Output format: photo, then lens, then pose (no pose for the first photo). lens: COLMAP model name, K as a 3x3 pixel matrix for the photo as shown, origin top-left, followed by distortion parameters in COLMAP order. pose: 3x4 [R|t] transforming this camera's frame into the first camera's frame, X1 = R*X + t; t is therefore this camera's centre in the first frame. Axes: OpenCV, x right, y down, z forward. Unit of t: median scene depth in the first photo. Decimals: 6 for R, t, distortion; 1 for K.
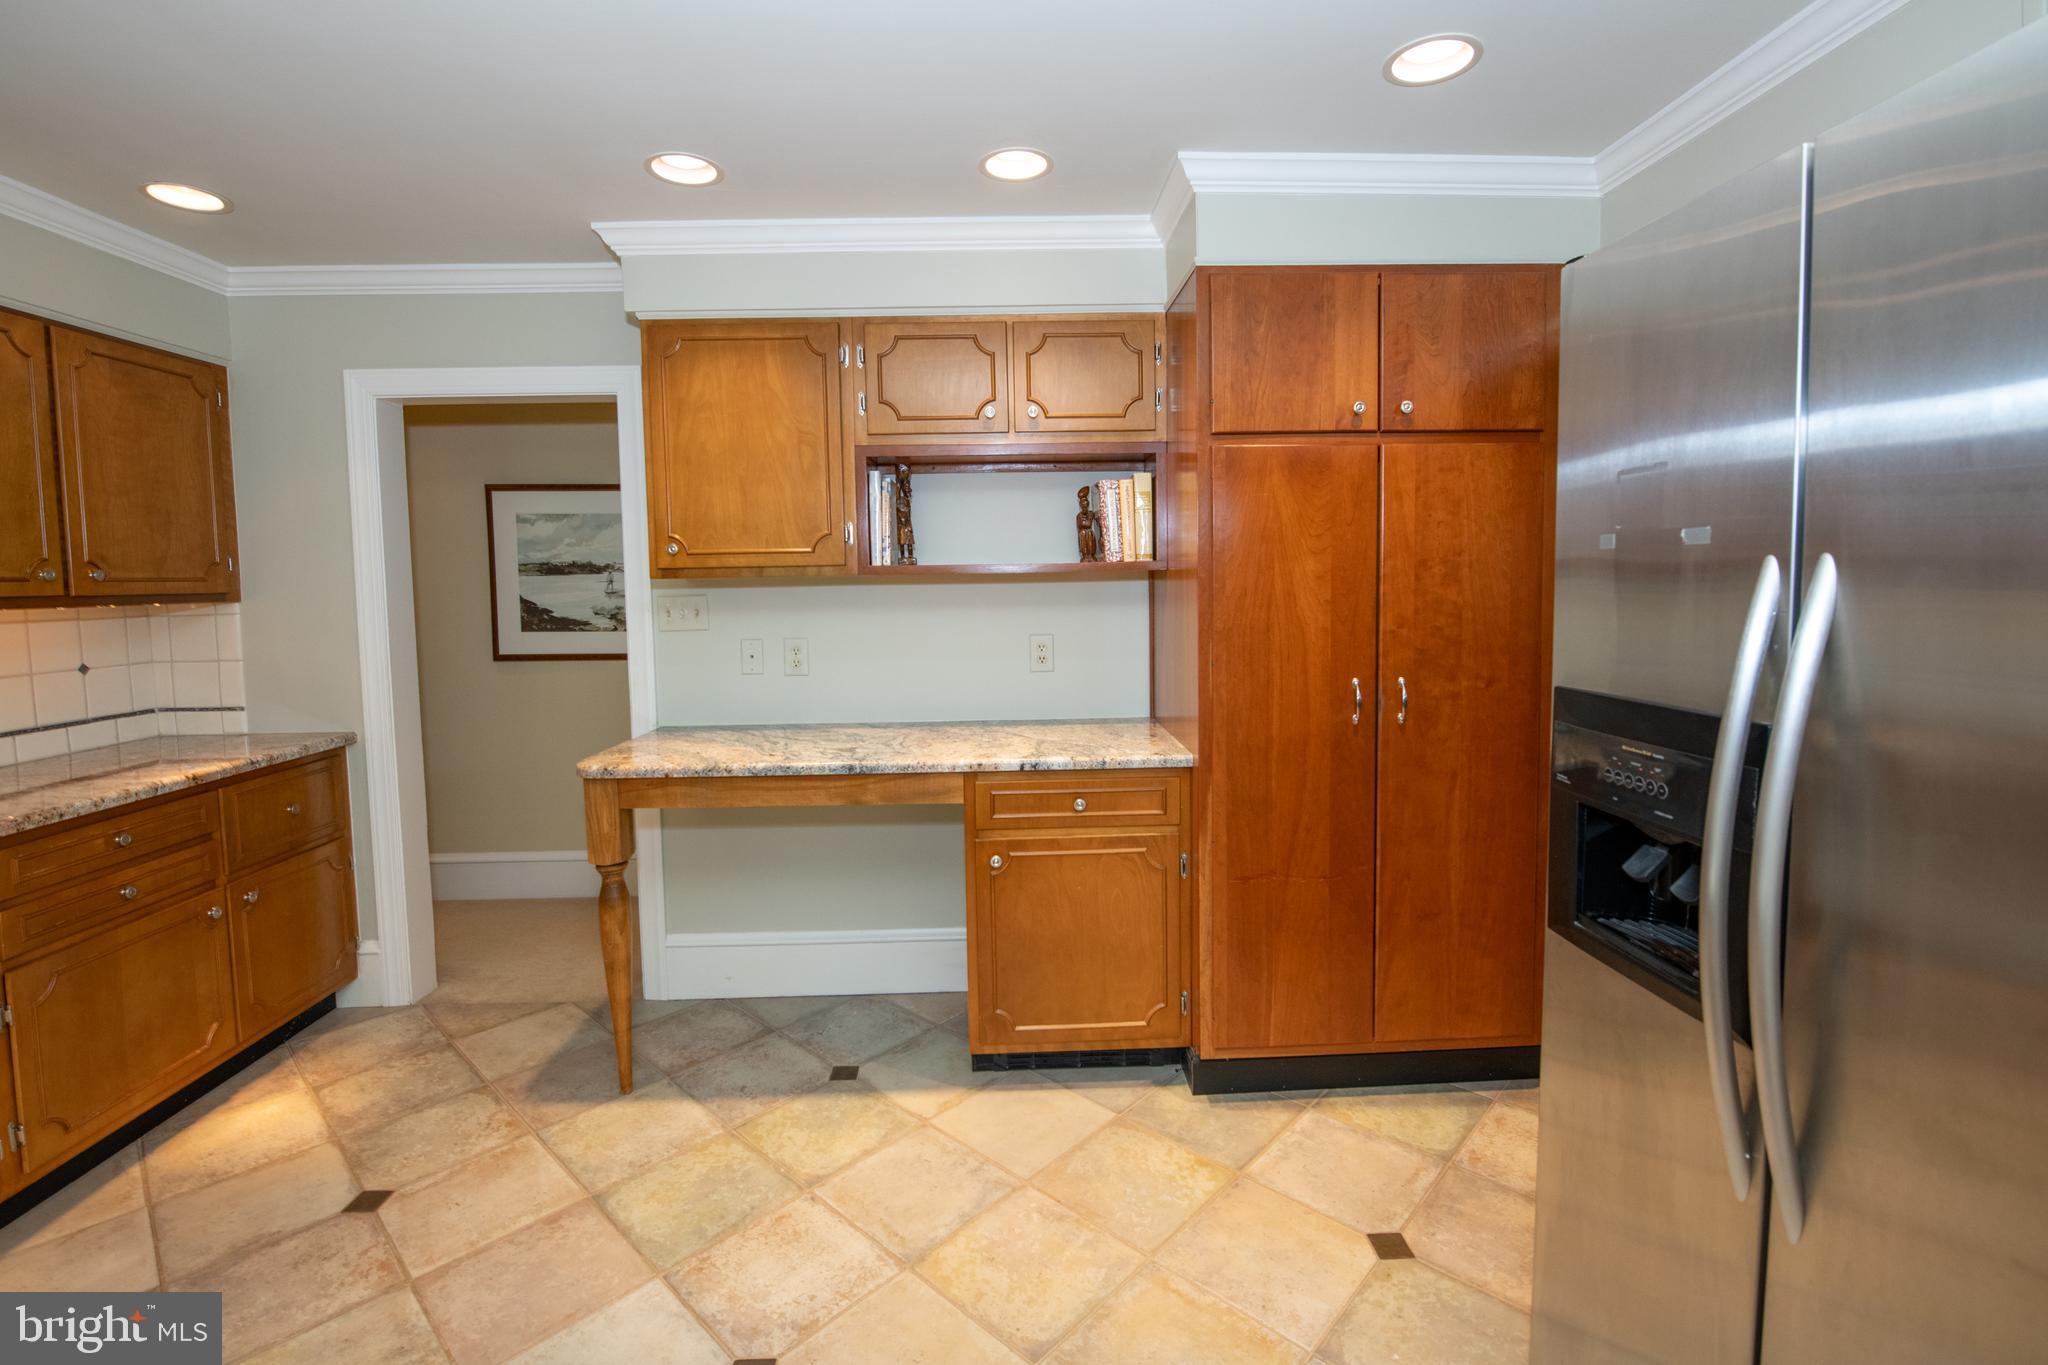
lens RADIAL K [[892.1, 0, 1050.8], [0, 892.1, 641.2], [0, 0, 1]] dist [-0.031171, 0.000040]
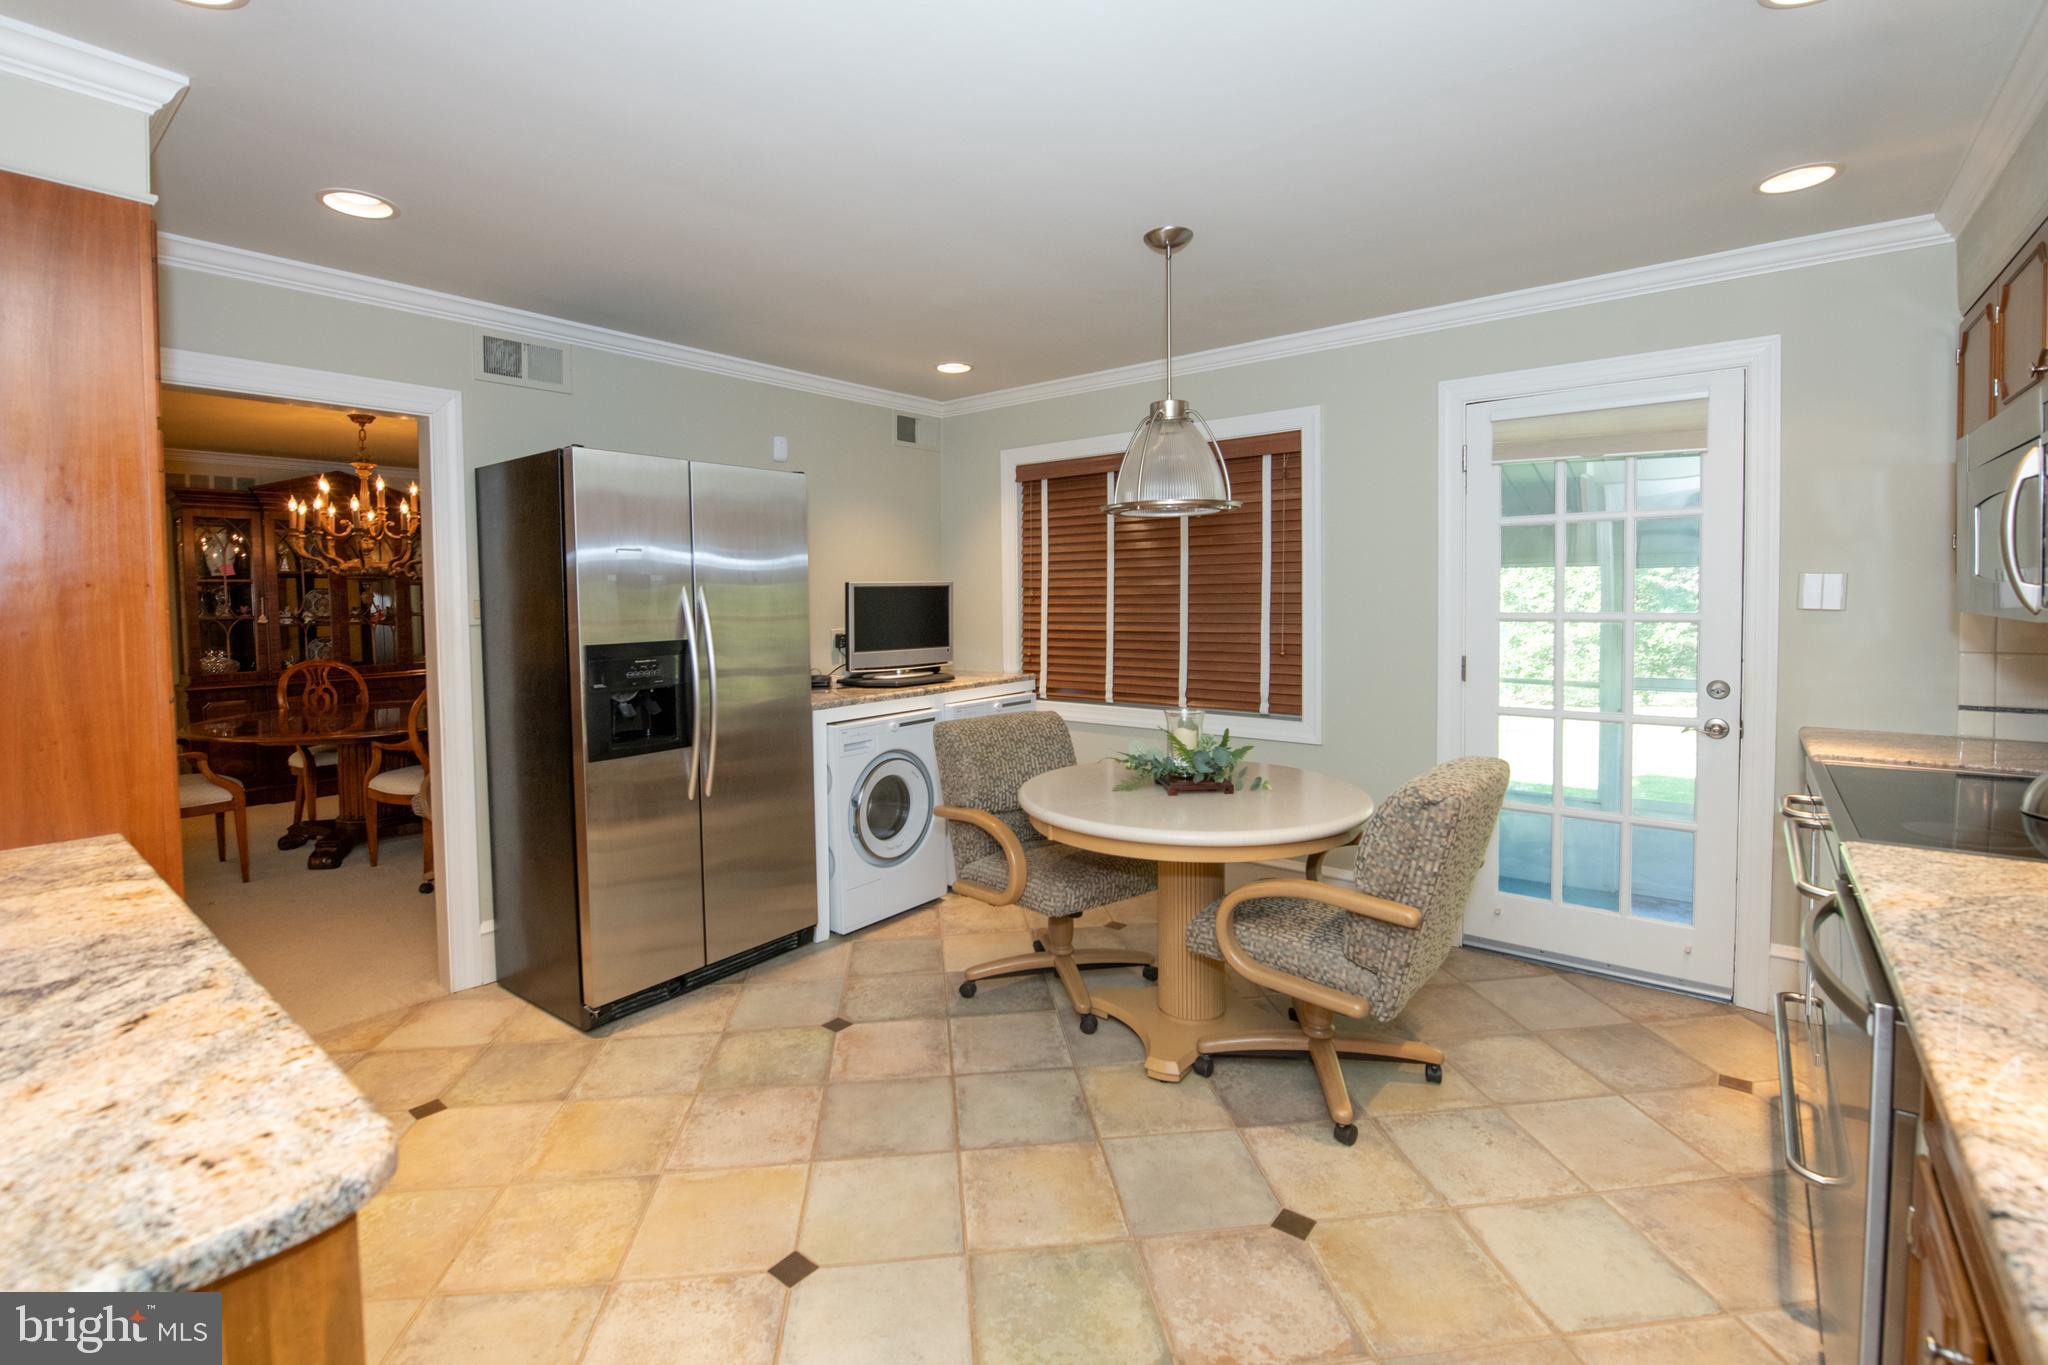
lens RADIAL K [[917.3, 0, 1019.9], [0, 917.3, 631.4], [0, 0, 1]] dist [-0.011991, 0.000144]
pose [[-0.755314, -0.004597, 0.655347, -0.955958], [0.062831, 0.994861, 0.079394, -0.051262], [-0.652344, 0.101144, -0.751144, 1.139123]]
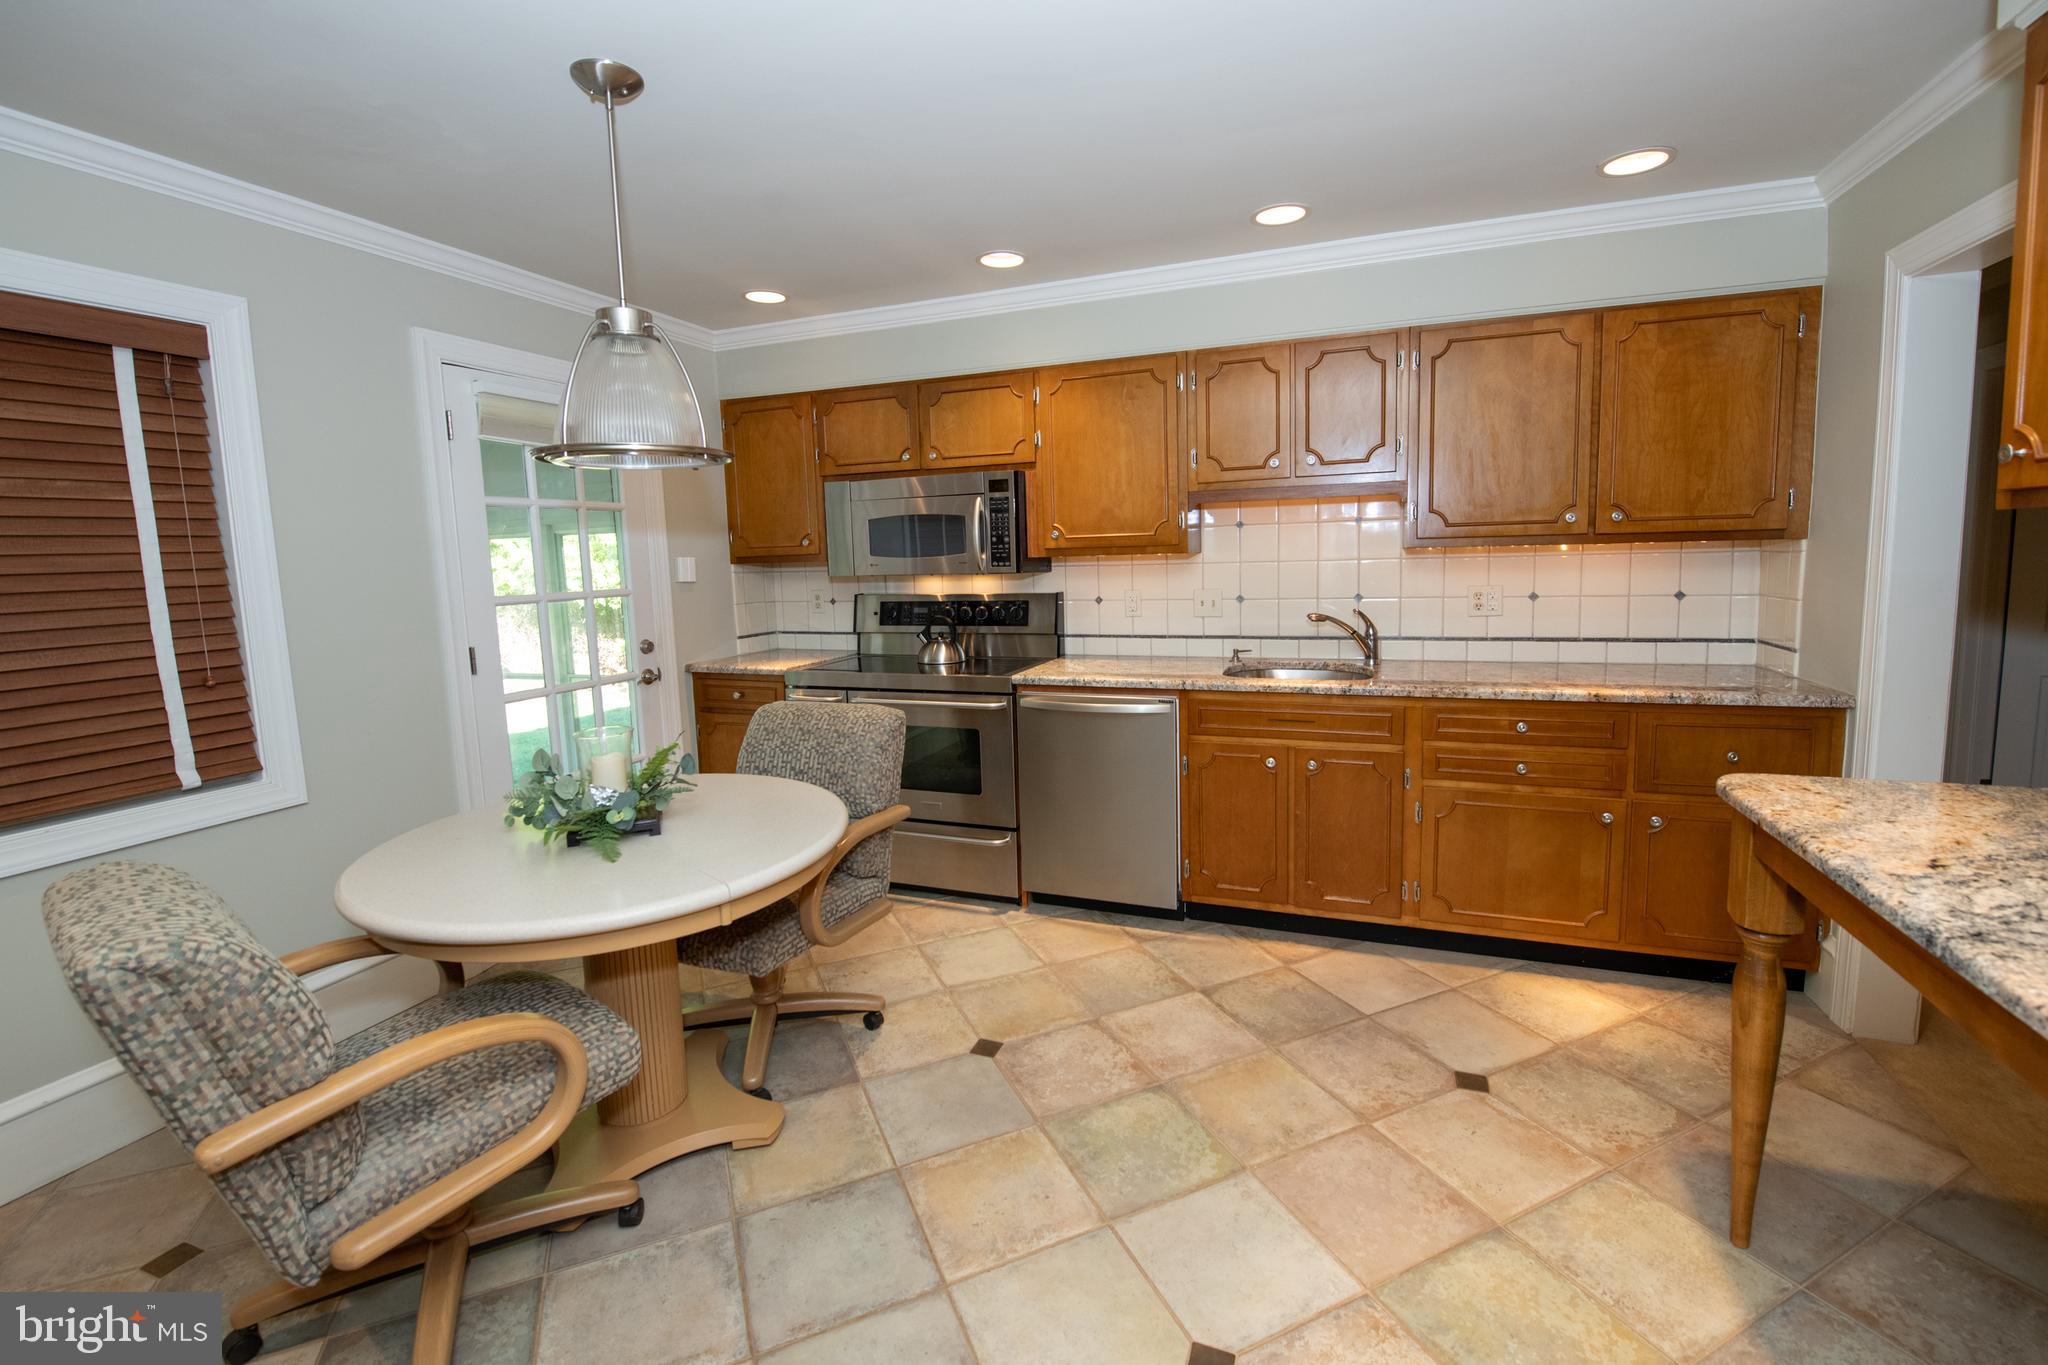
lens RADIAL K [[855.7, 0, 1029.5], [0, 855.7, 644.8], [0, 0, 1]] dist [-0.001894, -0.000368]
pose [[-0.401993, 0.124211, -0.907179, 0.348852], [-0.025637, 0.988841, 0.146753, -0.058730], [0.915284, 0.082251, -0.394322, 0.786597]]
